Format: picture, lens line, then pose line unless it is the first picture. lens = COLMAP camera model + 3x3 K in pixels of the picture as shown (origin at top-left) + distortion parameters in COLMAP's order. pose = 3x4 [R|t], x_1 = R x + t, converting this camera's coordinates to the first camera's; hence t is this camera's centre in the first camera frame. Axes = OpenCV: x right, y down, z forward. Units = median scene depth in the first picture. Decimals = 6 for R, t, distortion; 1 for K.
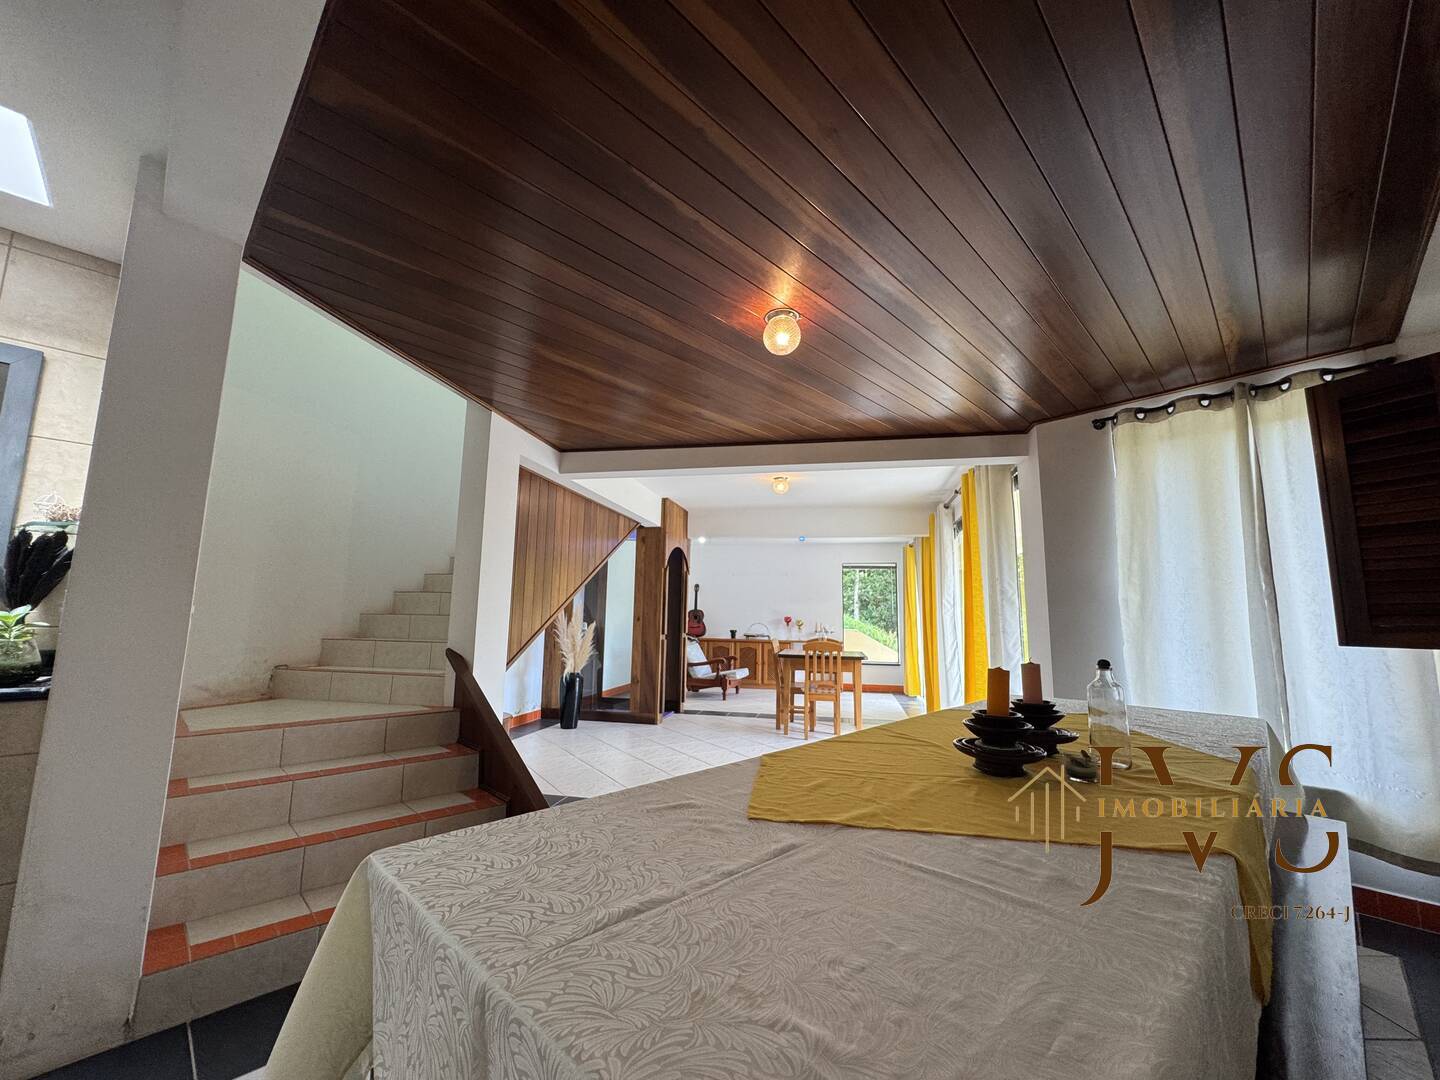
lens RADIAL K [[582.0, 0, 722.4], [0, 582.0, 541.4], [0, 0, 1]] dist [-0.000761, -0.000117]
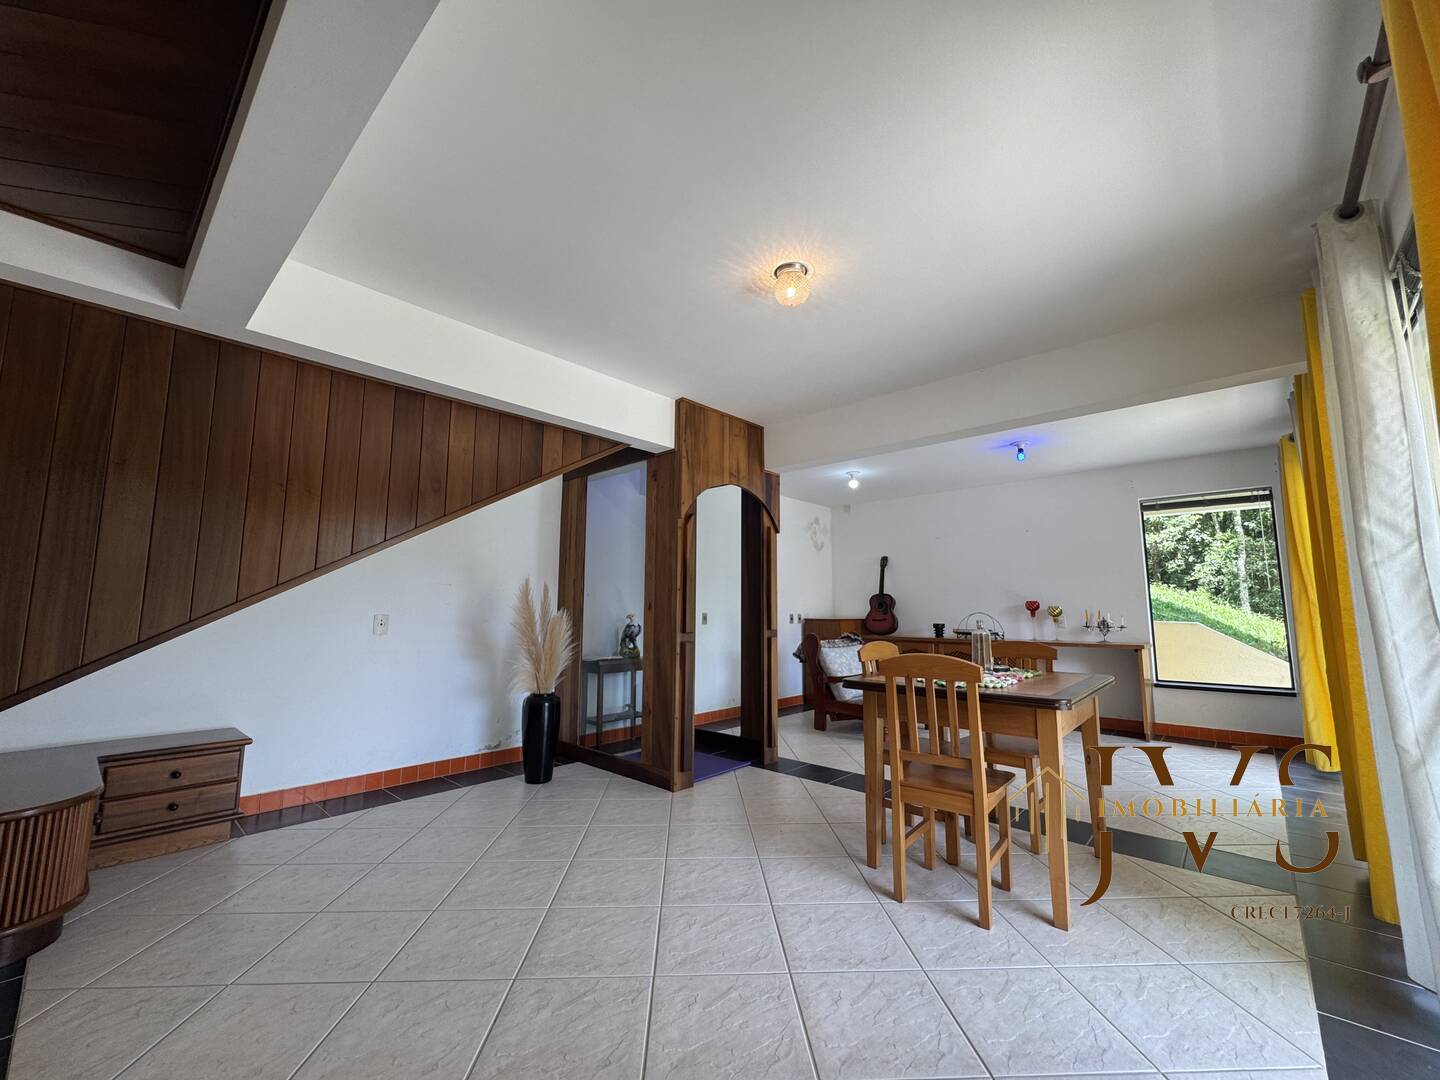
lens RADIAL K [[582.0, 0, 717.5], [0, 582.0, 538.1], [0, 0, 1]] dist [-0.000761, -0.000117]
pose [[0.862283, -0.078895, -0.500244, 0.221445], [0.080270, 0.996596, -0.018812, 0.081527], [0.500025, -0.023933, 0.865680, 0.526647]]
